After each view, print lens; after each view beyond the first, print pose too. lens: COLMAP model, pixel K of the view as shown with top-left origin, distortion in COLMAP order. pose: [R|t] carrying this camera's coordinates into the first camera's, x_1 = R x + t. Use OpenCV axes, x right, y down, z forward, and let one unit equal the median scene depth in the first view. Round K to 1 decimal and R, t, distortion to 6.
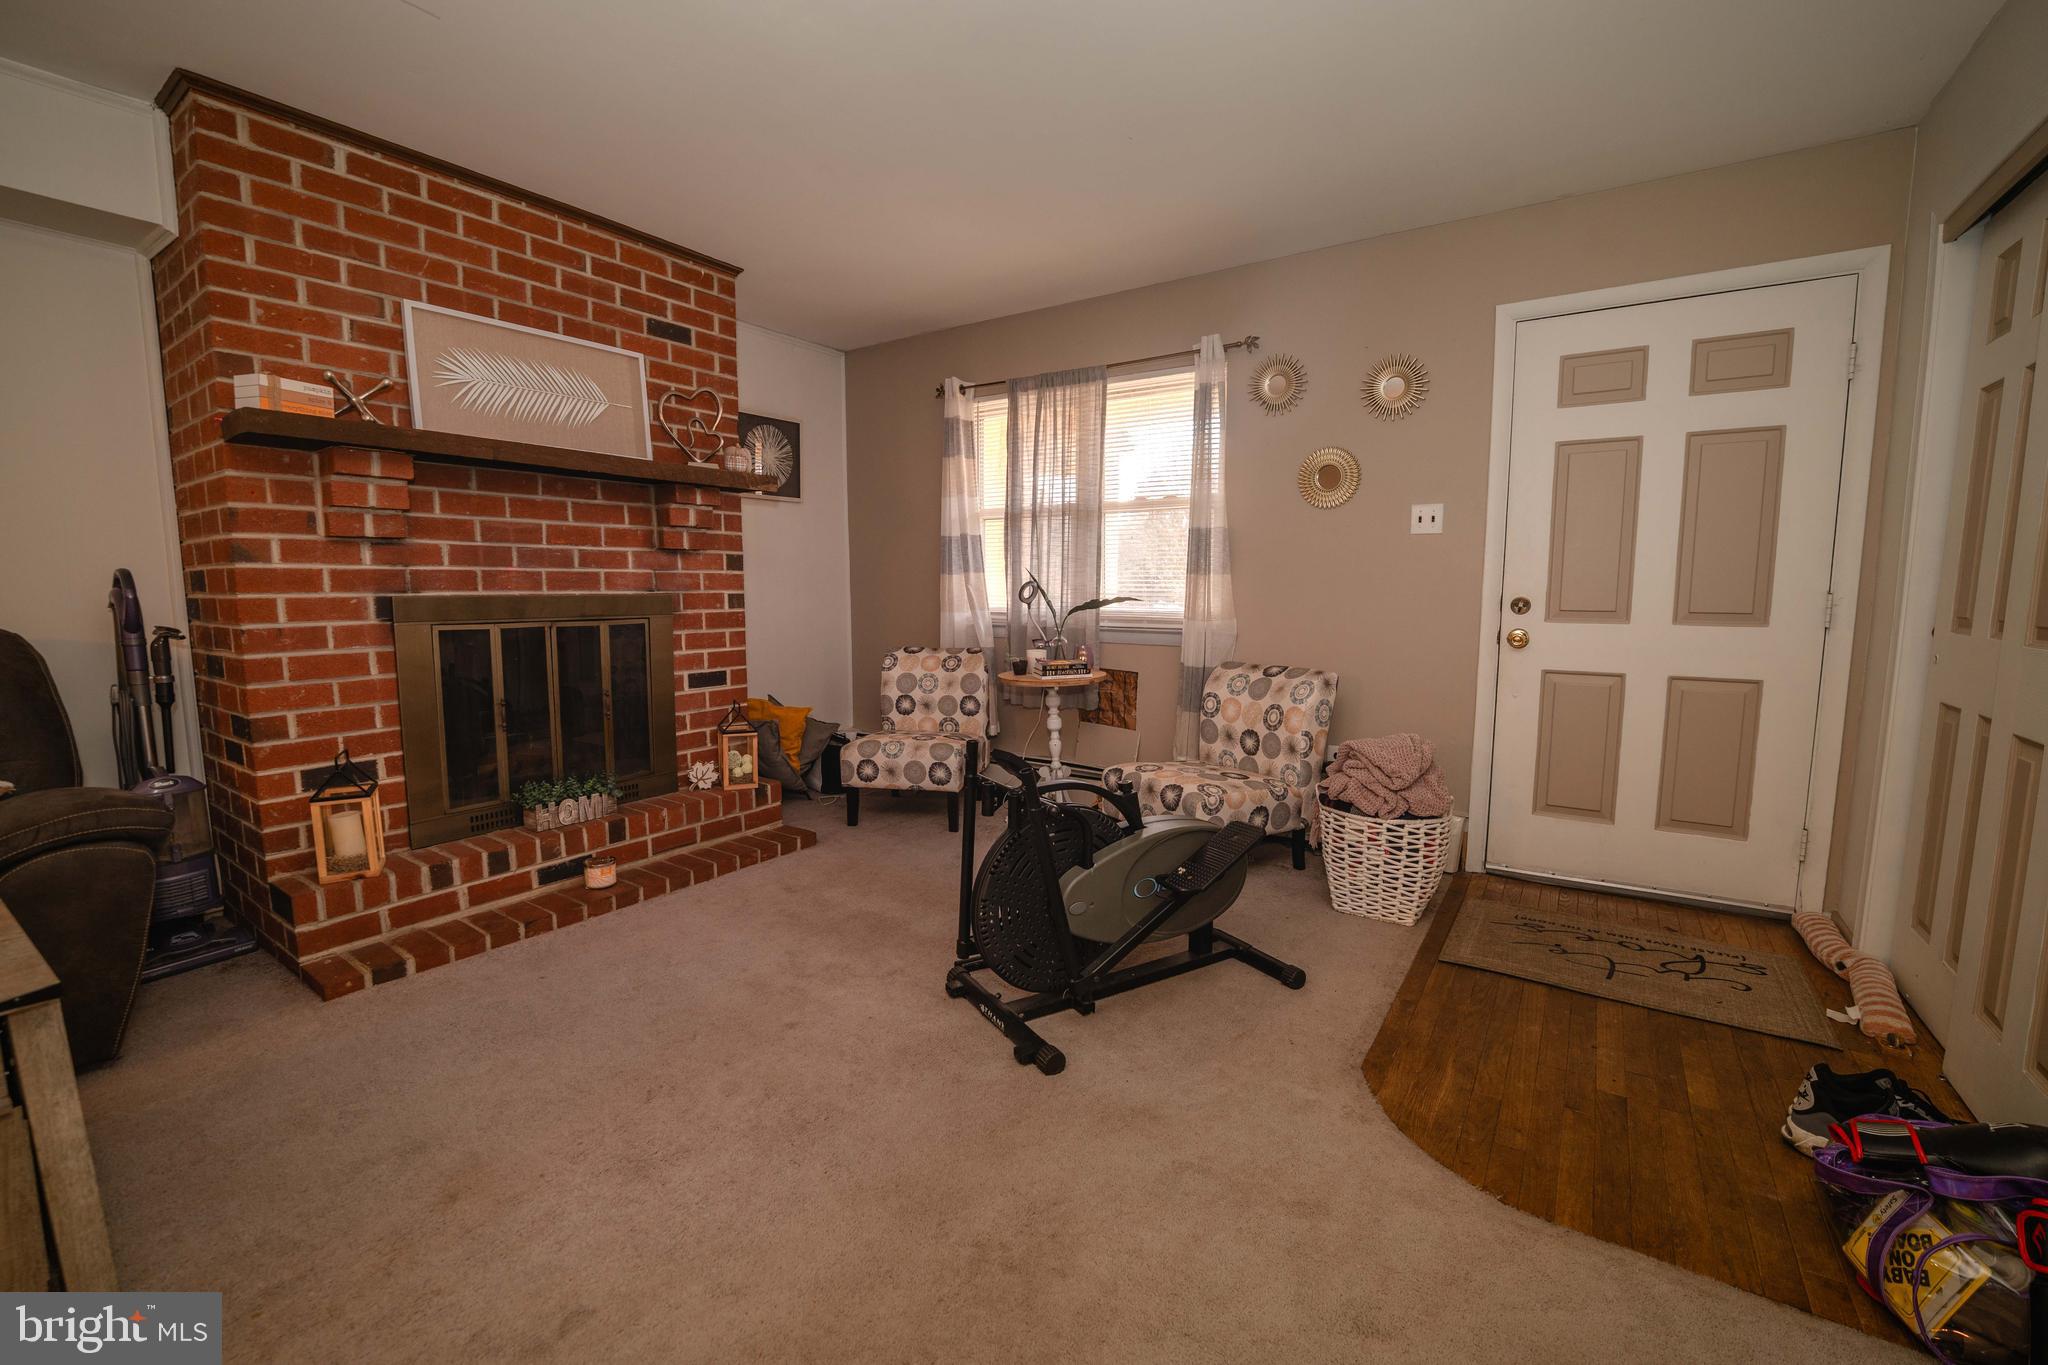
lens RADIAL K [[840.0, 0, 1017.7], [0, 840.0, 678.0], [0, 0, 1]] dist [-0.030305, 0.003834]
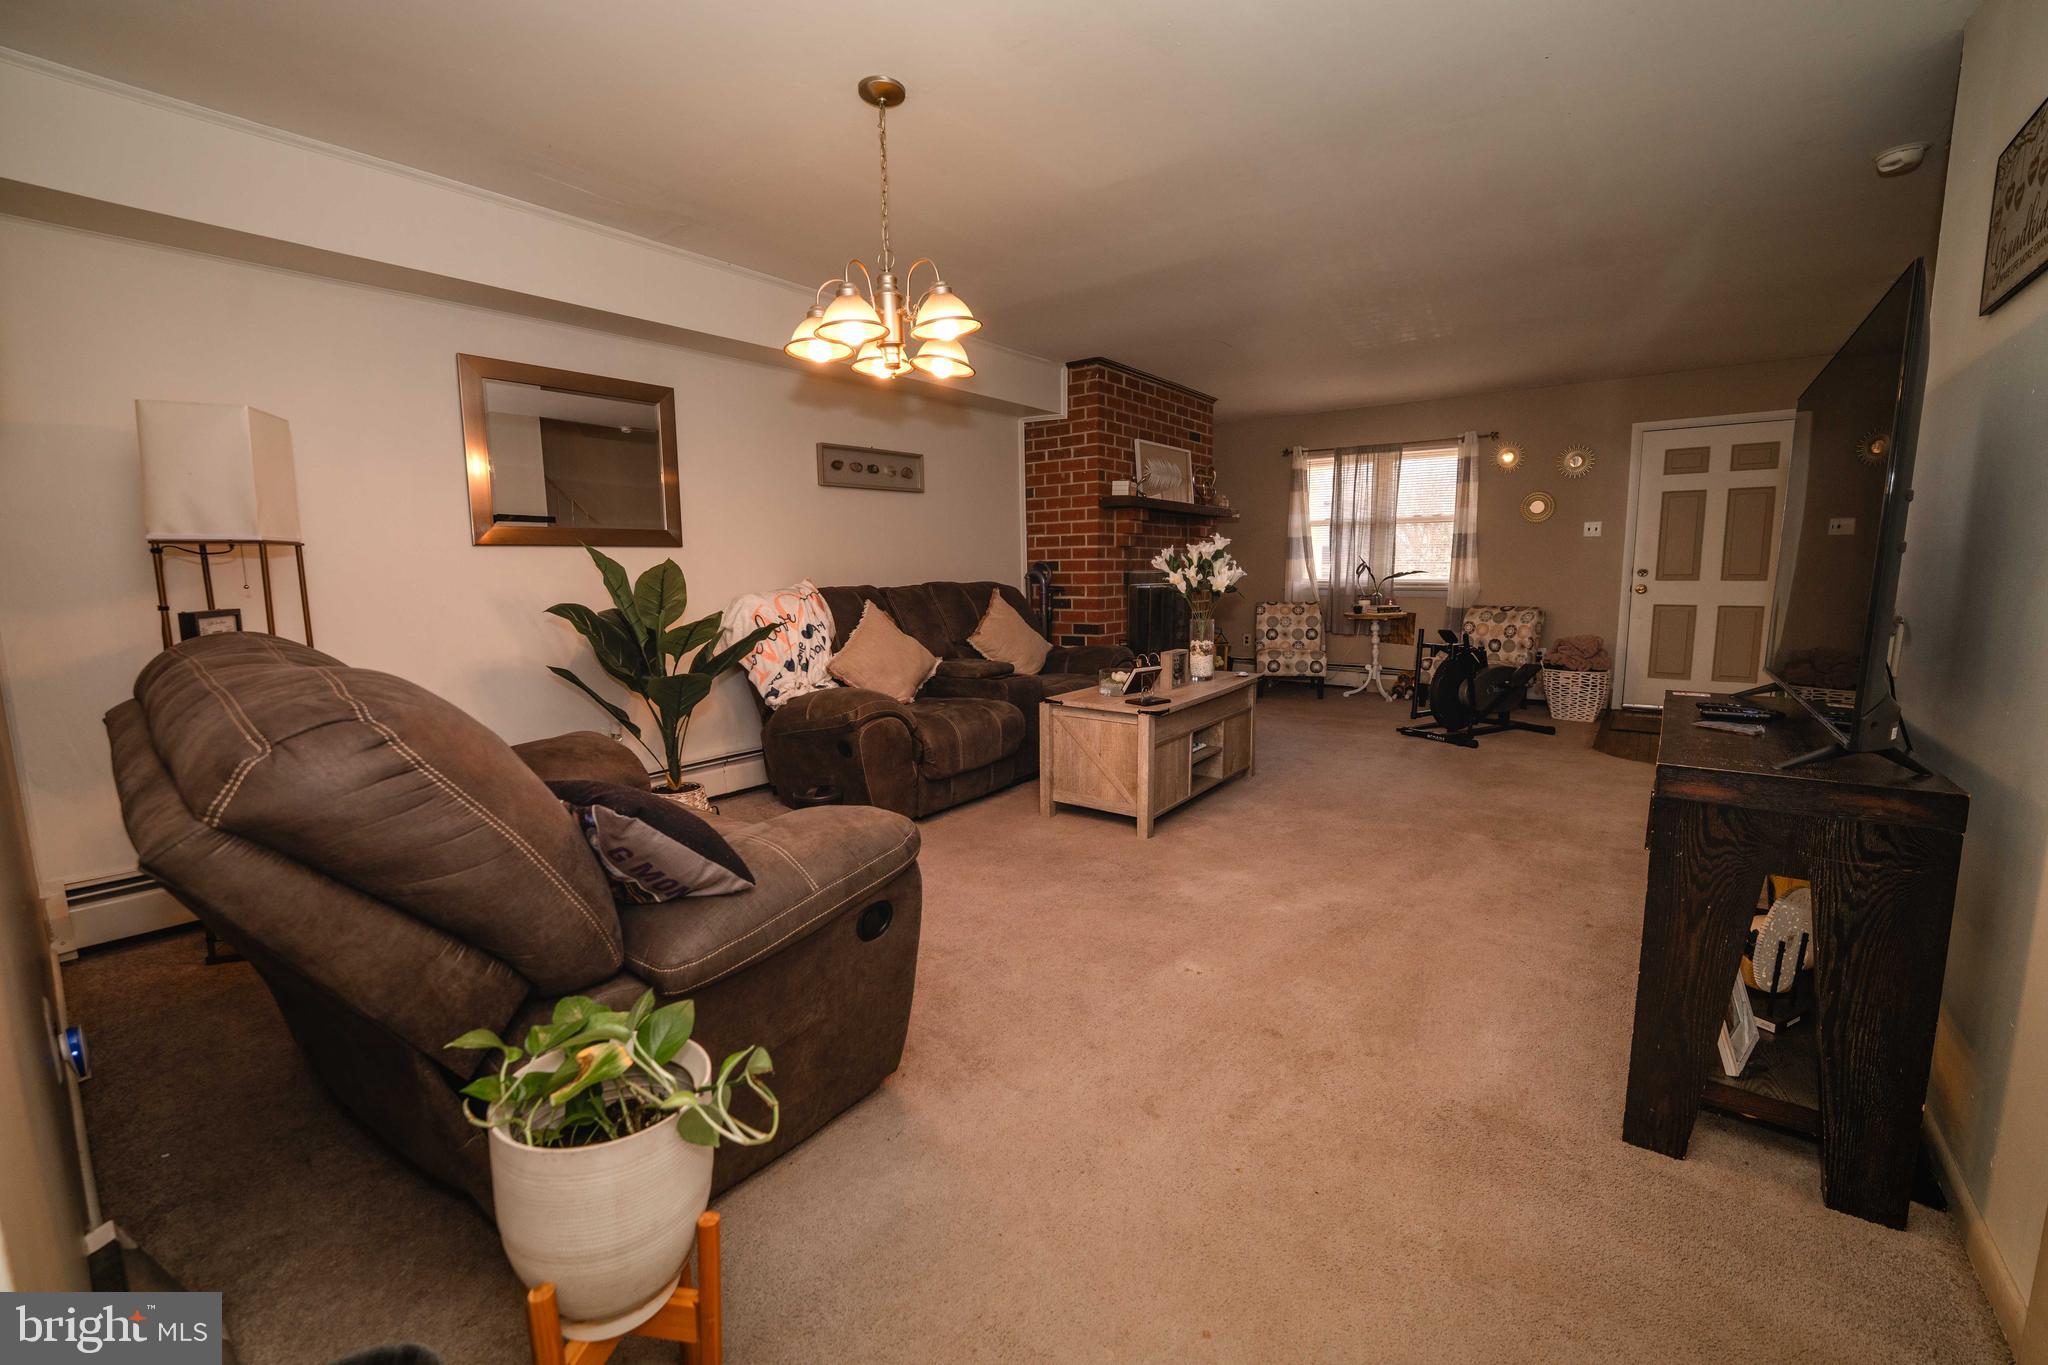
lens RADIAL K [[840.0, 0, 1014.7], [0, 840.0, 680.3], [0, 0, 1]] dist [-0.030305, 0.003834]
pose [[0.998206, -0.005740, -0.059606, -0.682045], [0.007307, 0.999632, 0.026108, 0.094581], [0.059434, -0.026497, 0.997881, -0.937480]]
